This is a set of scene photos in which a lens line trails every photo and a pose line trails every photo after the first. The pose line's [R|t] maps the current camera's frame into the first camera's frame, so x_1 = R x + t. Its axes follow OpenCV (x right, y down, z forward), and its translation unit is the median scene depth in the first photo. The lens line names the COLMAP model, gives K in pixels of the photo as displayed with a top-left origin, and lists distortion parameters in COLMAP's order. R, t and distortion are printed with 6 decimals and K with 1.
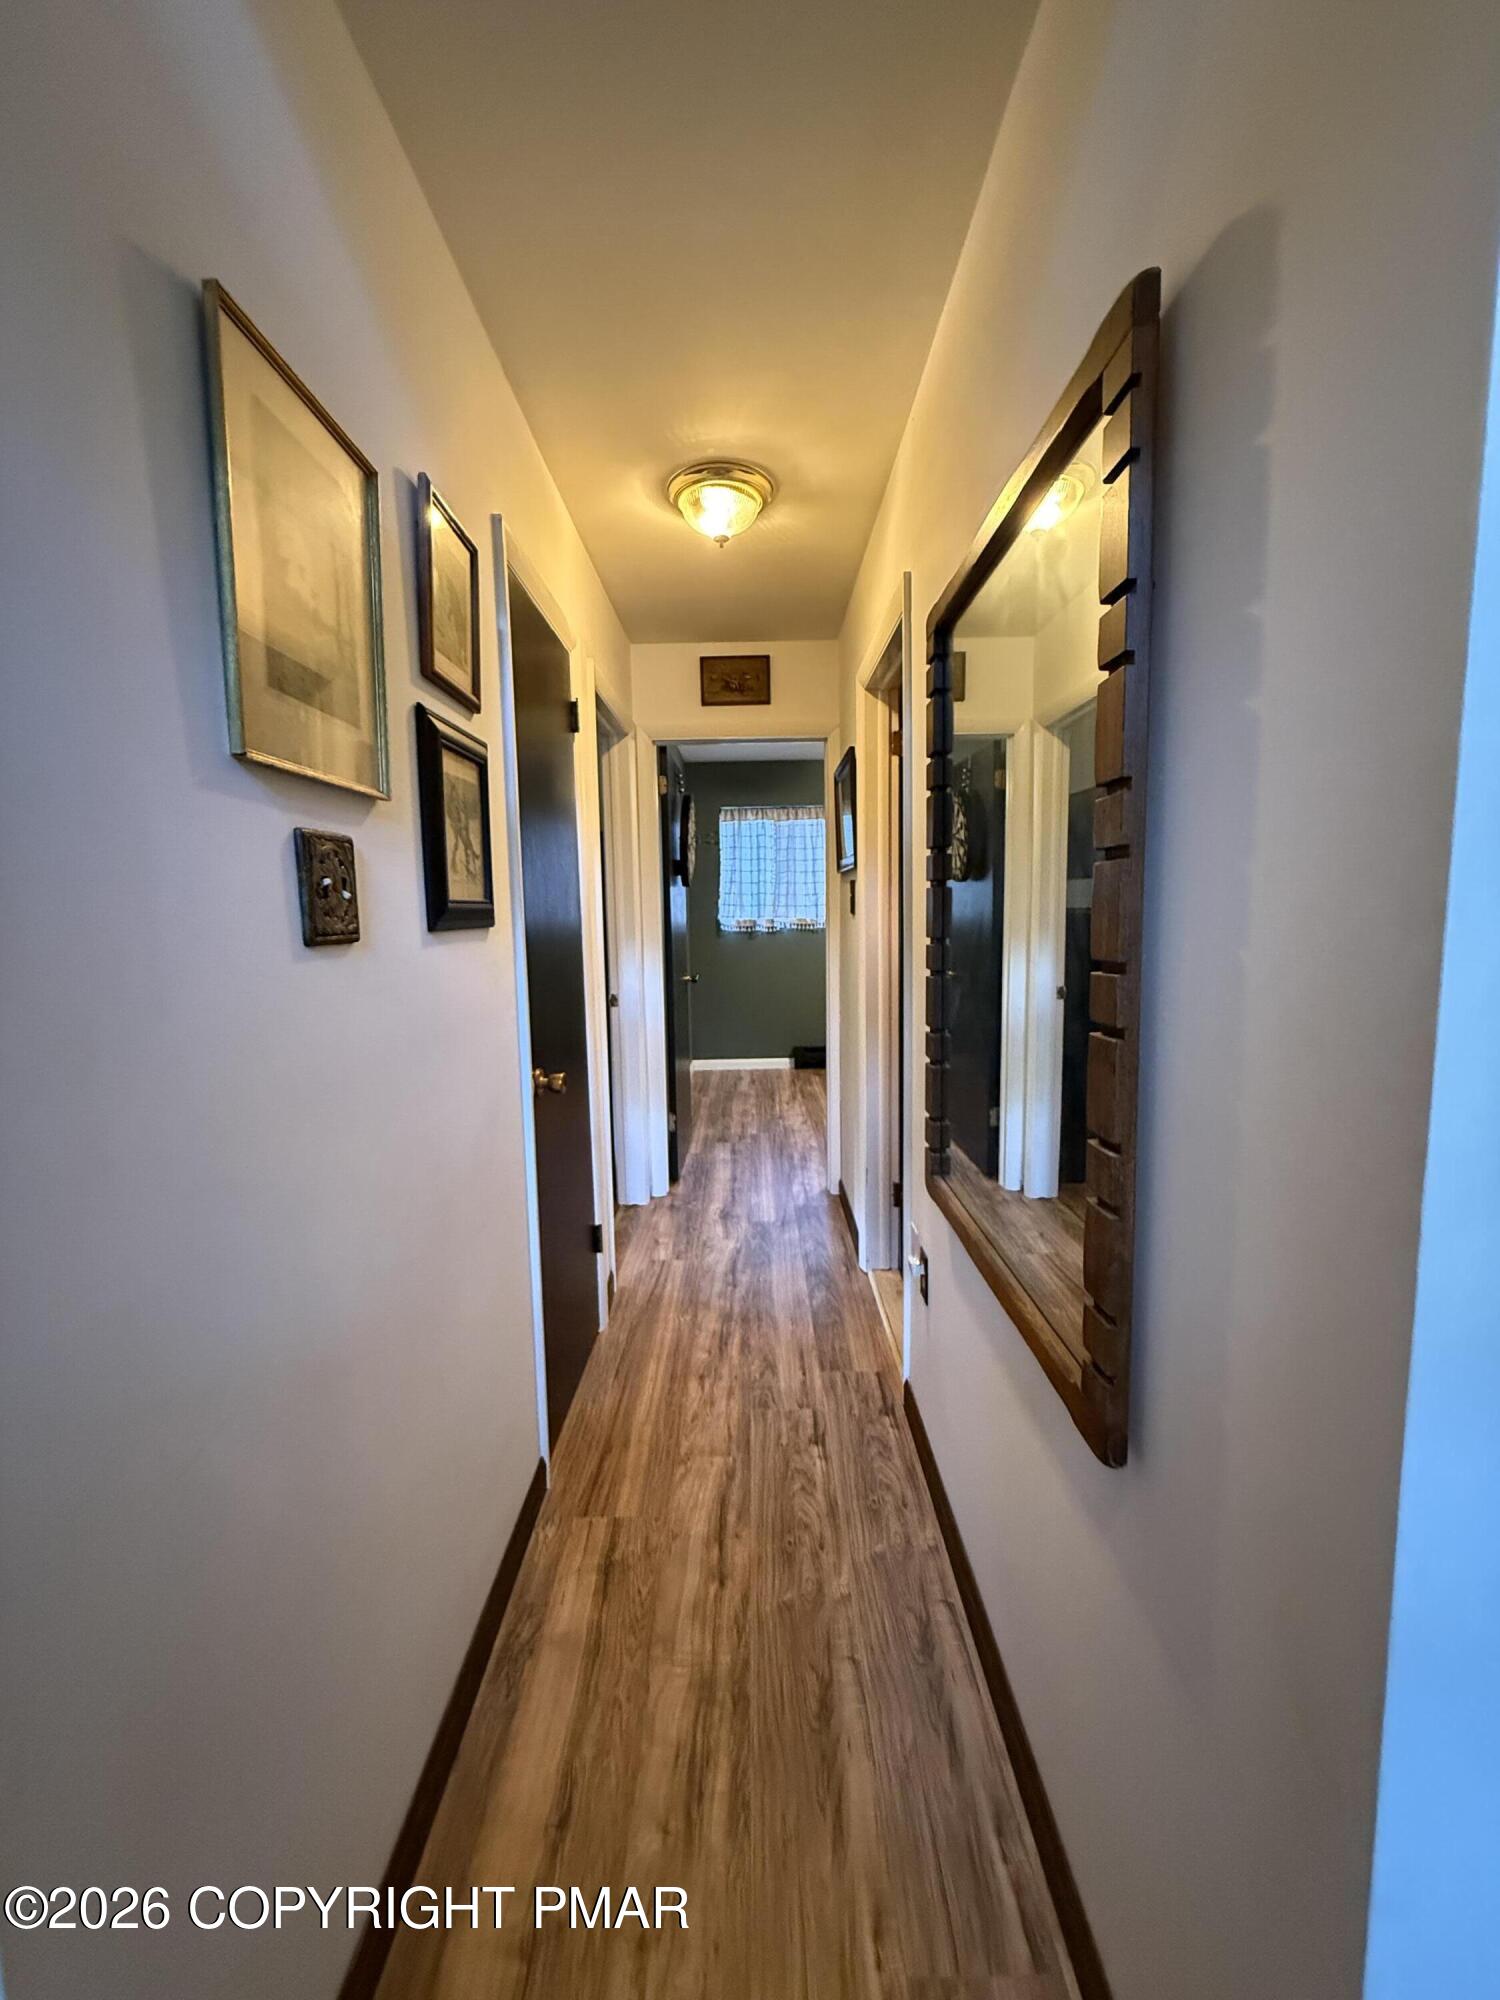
lens RADIAL K [[801.4, 0, 747.3], [0, 801.4, 995.3], [0, 0, 1]] dist [-0.000901, 0.001441]
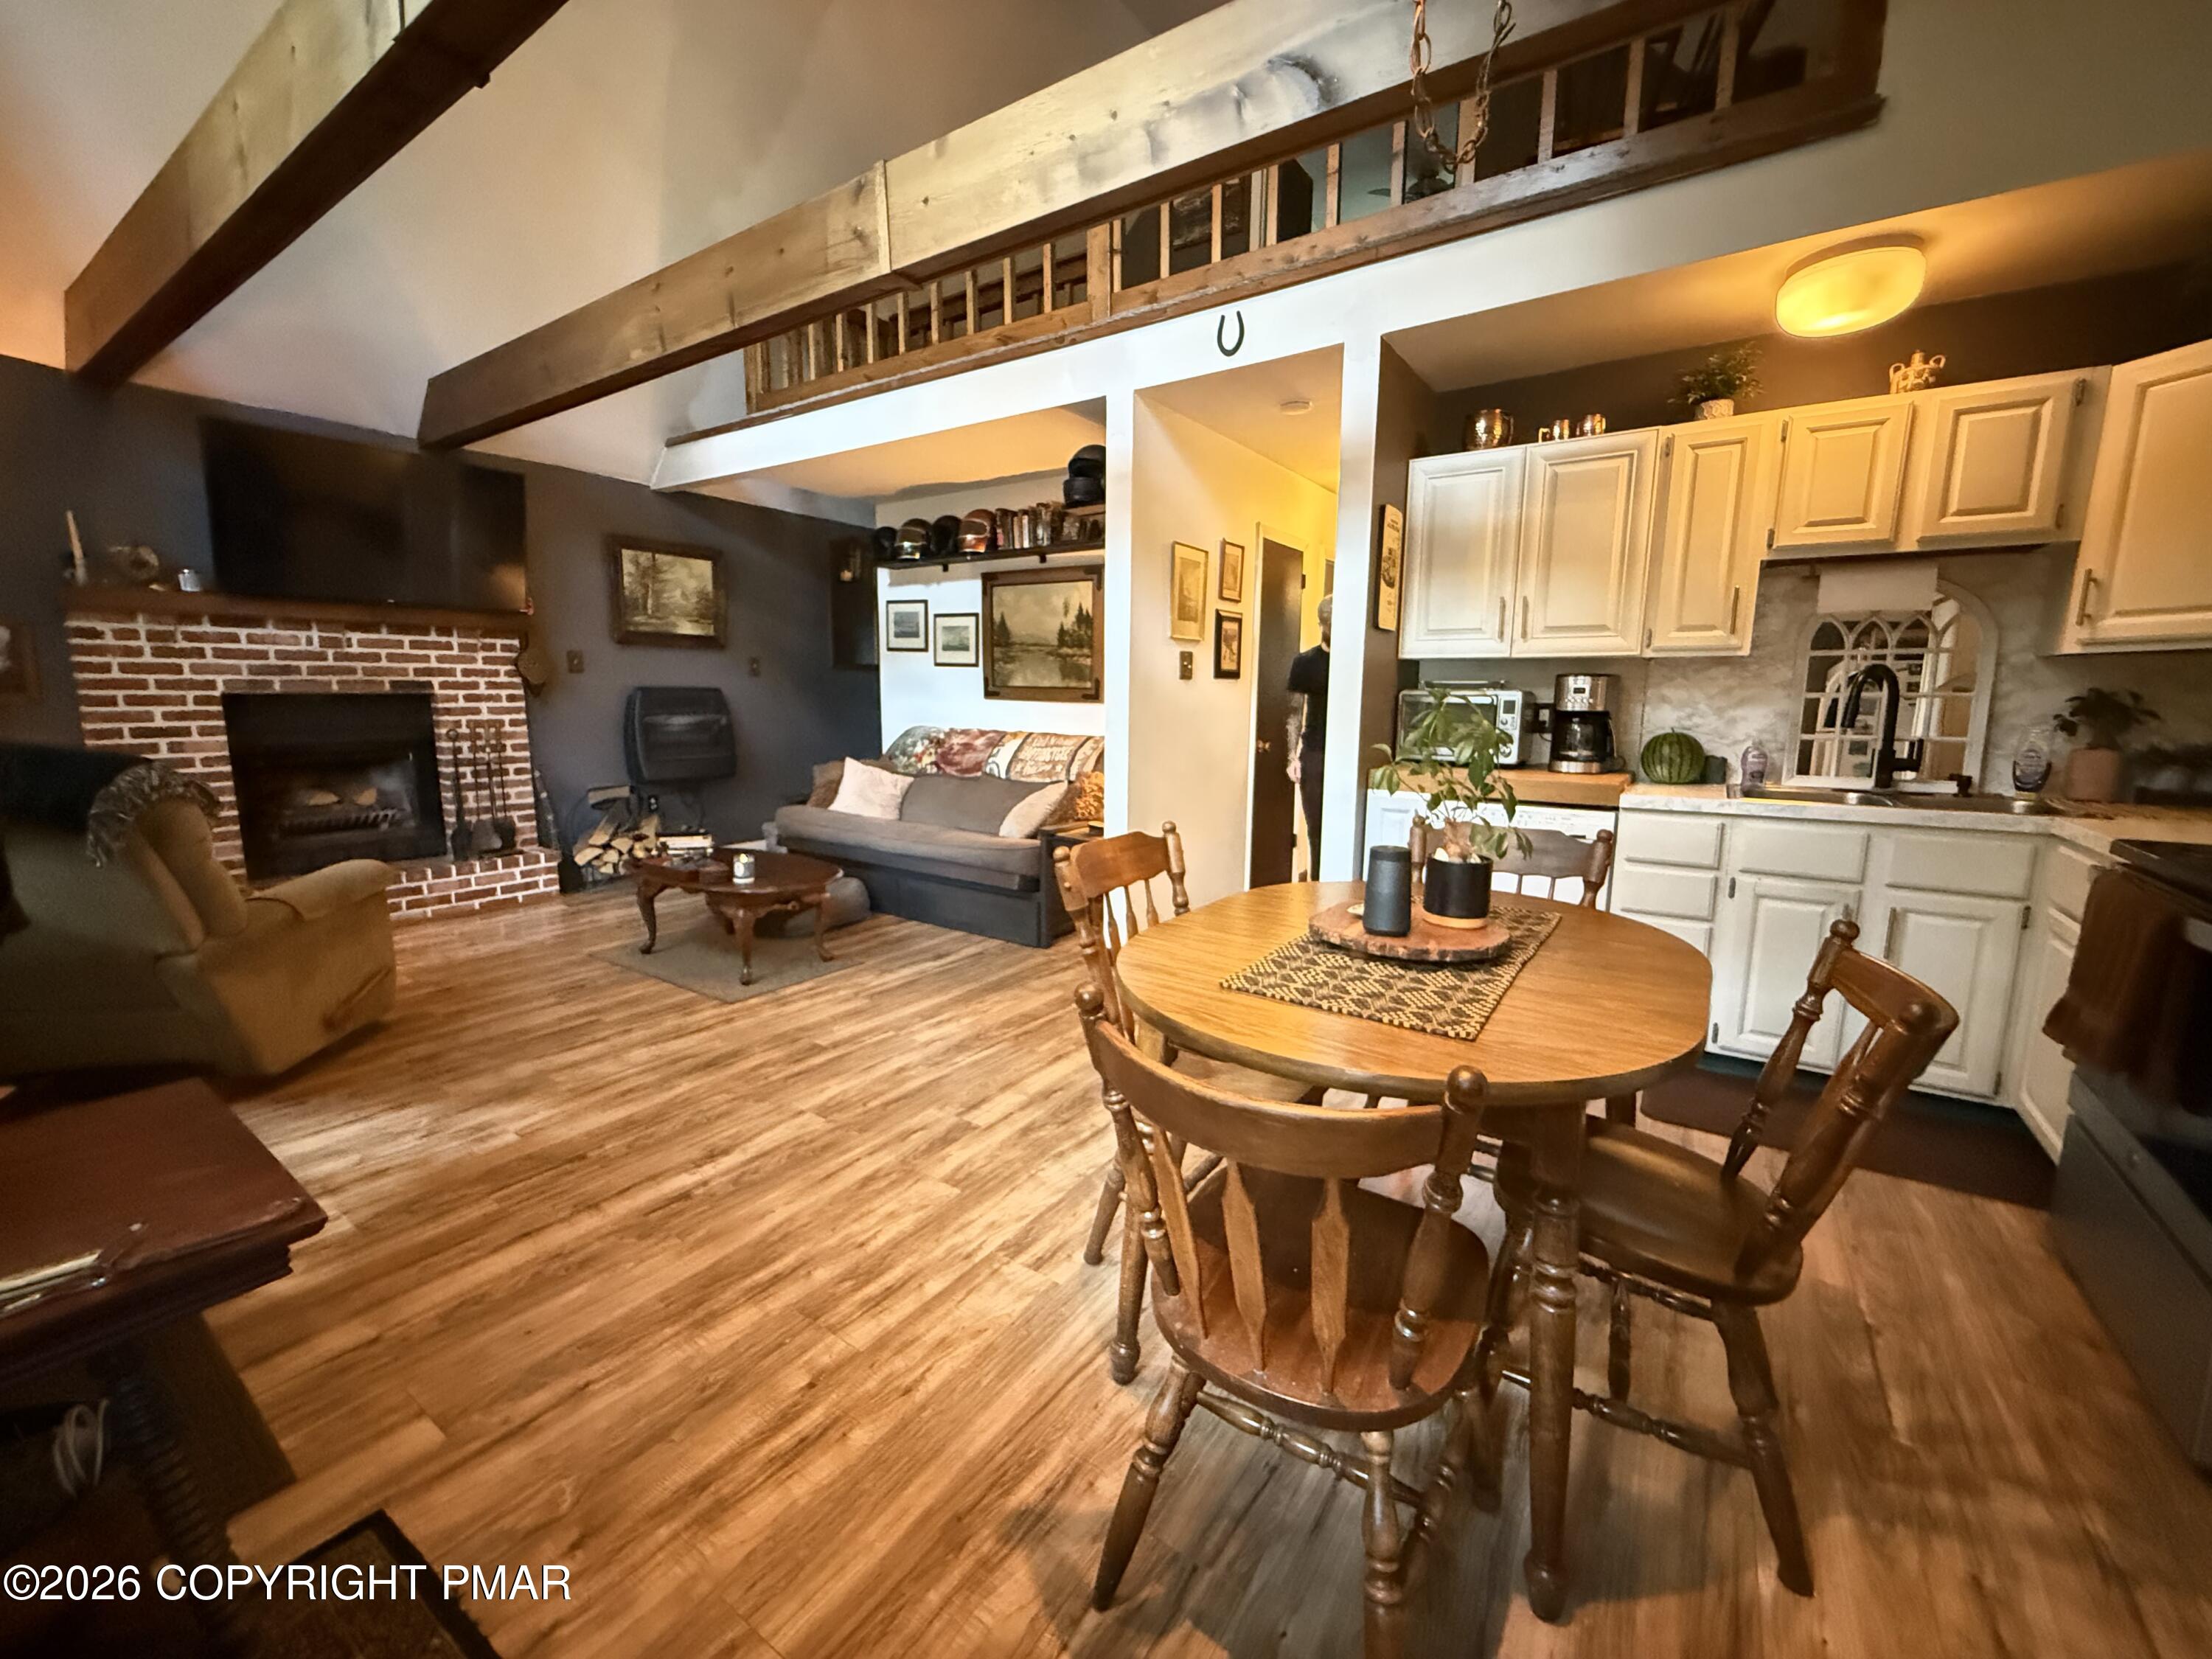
lens RADIAL K [[886.3, 0, 1099.1], [0, 886.3, 830.5], [0, 0, 1]] dist [-0.000901, 0.001441]
pose [[0.827307, 0.108600, -0.551153, 1.254139], [-0.079749, 0.993903, 0.076133, 0.294426], [0.556061, -0.019031, 0.830924, -2.241743]]
